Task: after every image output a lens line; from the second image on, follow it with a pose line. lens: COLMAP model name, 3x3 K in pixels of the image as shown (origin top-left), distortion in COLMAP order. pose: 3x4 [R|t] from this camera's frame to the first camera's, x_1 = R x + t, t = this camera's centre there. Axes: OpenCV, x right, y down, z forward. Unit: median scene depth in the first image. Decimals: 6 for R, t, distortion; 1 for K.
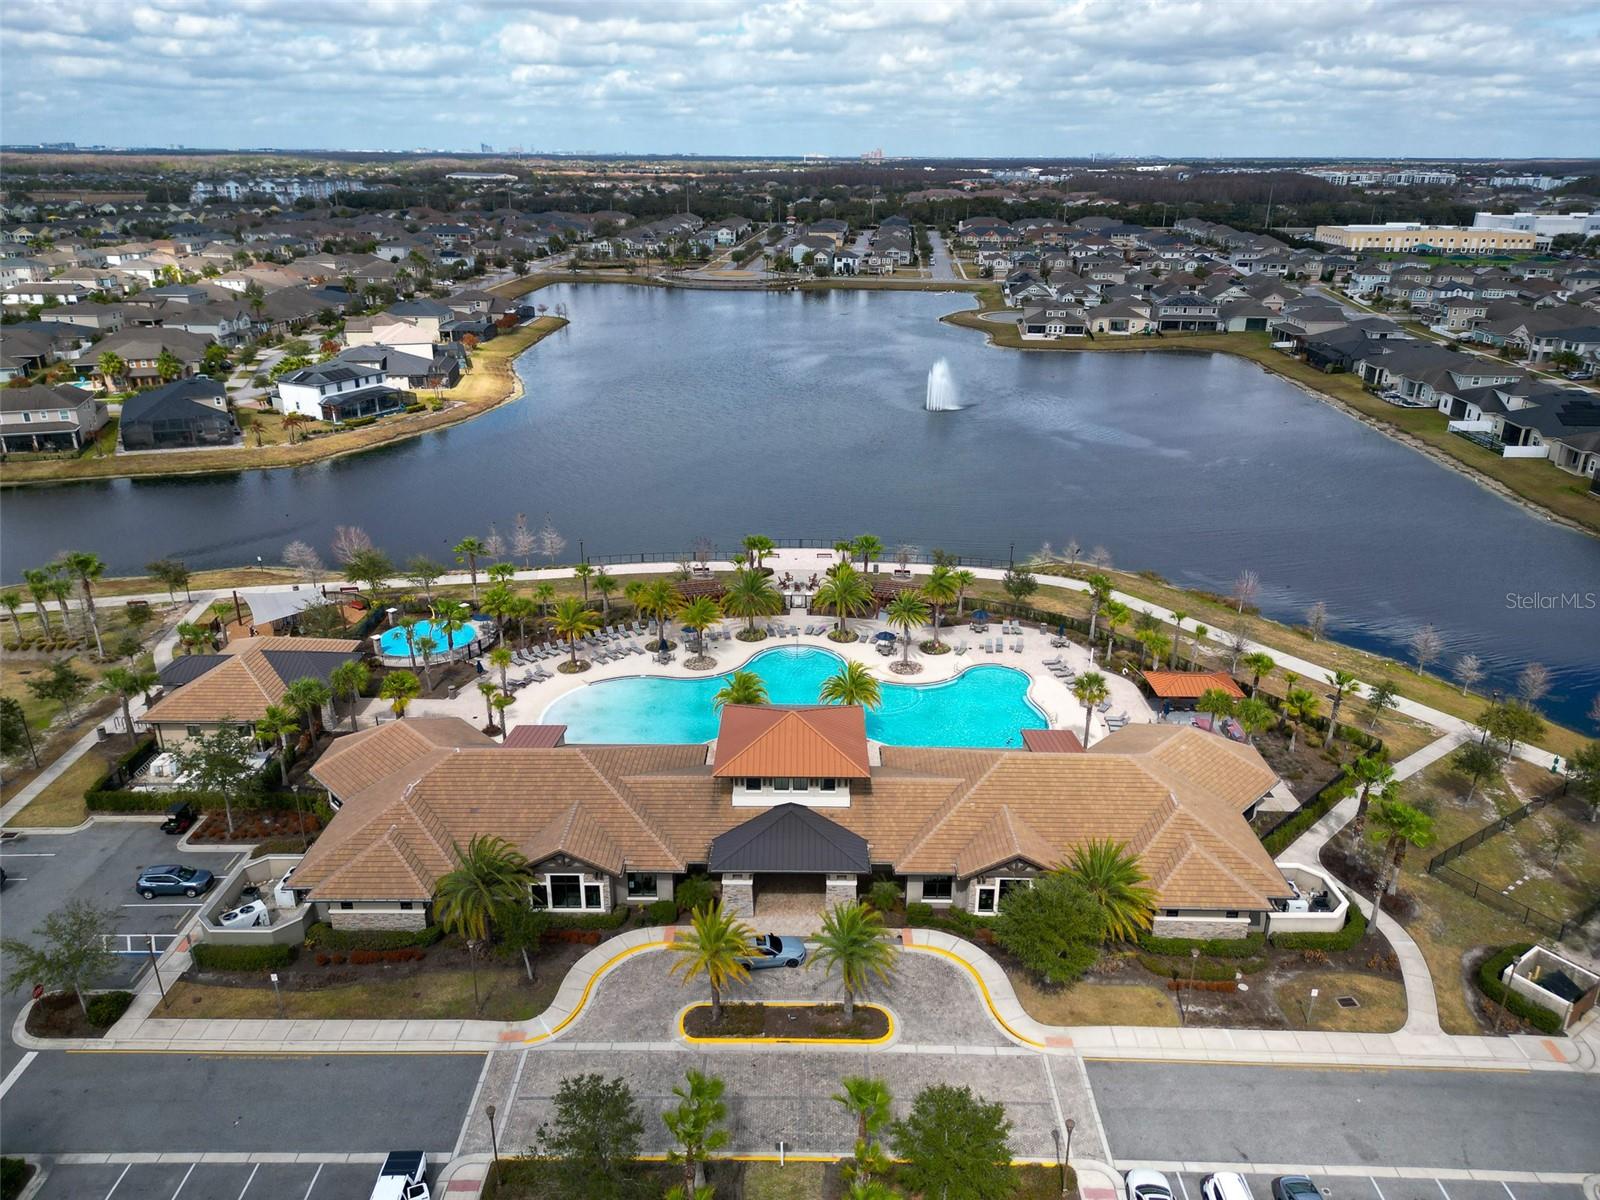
lens RADIAL K [[1128.8, 0, 807.5], [0, 1128.8, 591.7], [0, 0, 1]] dist [0.069759, -0.059462]
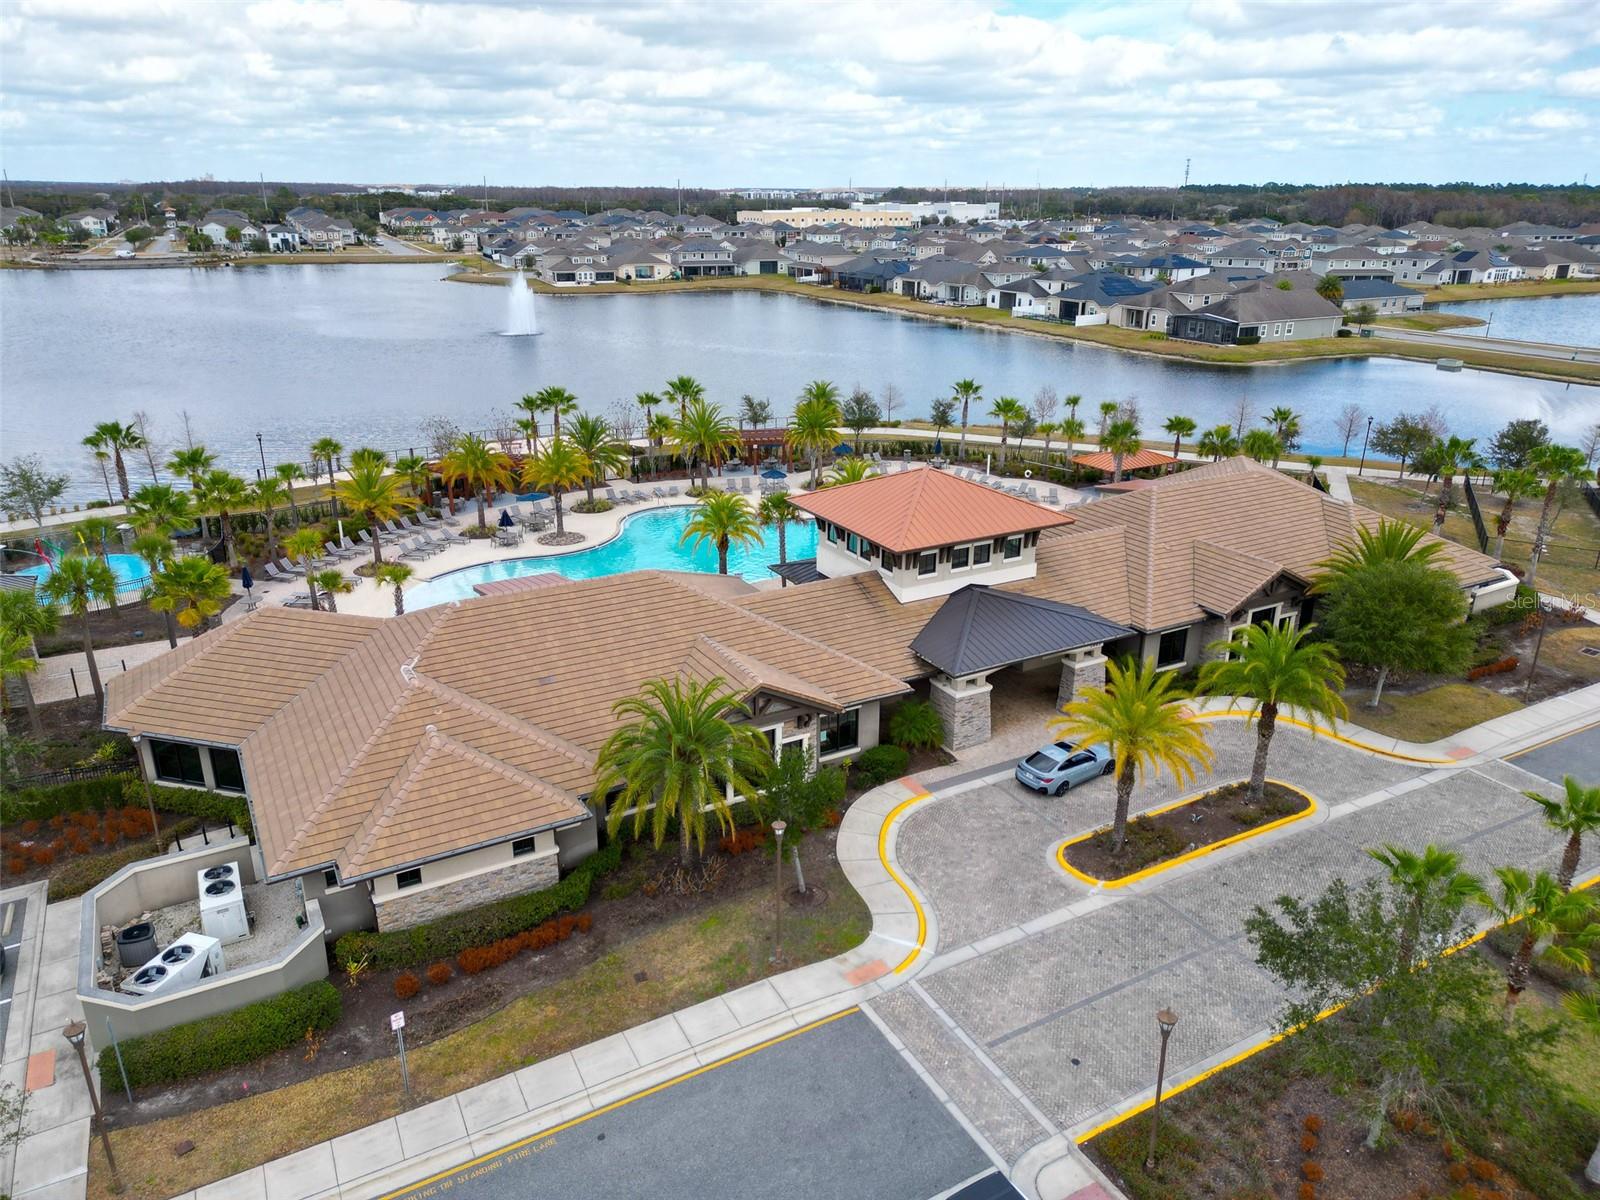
lens RADIAL K [[1128.8, 0, 802.2], [0, 1128.8, 575.4], [0, 0, 1]] dist [0.069759, -0.059462]
pose [[0.867283, -0.162933, 0.470397, -0.307571], [0.181494, 0.983374, 0.005989, 0.111397], [-0.463552, 0.080180, 0.882435, 0.299419]]
